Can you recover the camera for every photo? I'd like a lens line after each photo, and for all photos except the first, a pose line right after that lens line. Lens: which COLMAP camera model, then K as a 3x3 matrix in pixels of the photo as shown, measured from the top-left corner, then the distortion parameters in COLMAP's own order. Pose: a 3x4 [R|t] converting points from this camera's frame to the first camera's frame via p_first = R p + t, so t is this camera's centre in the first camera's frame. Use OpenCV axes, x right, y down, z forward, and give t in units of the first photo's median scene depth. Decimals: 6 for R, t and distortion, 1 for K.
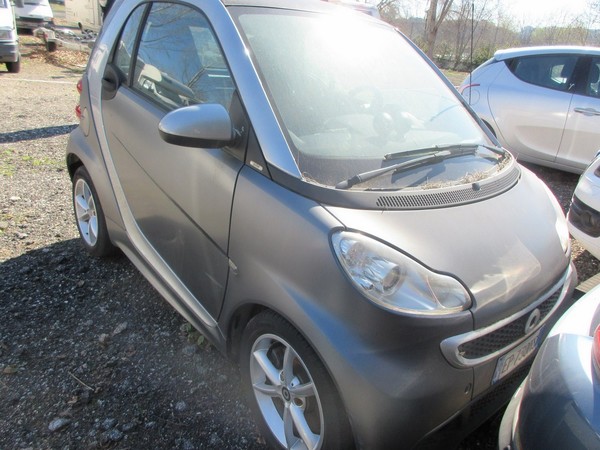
lens RADIAL K [[454.2, 0, 300.0], [0, 454.2, 225.0], [0, 0, 1]] dist [0.011339, 0.001728]
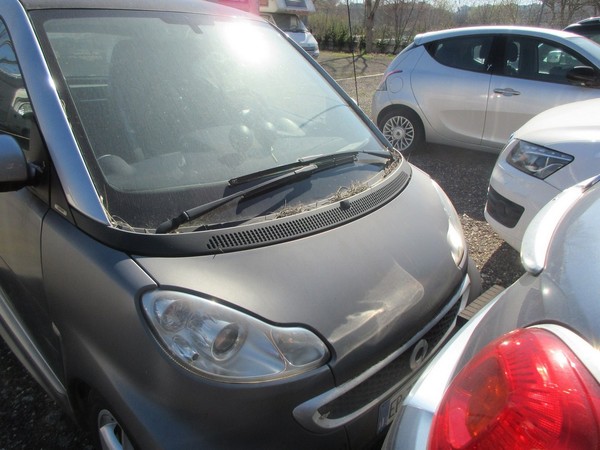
lens RADIAL K [[454.2, 0, 300.0], [0, 454.2, 225.0], [0, 0, 1]] dist [0.011339, 0.001728]
pose [[0.992051, -0.095483, 0.081966, 0.239870], [0.094033, 0.995339, 0.021381, -0.076894], [-0.083625, -0.013504, 0.996406, 0.154200]]
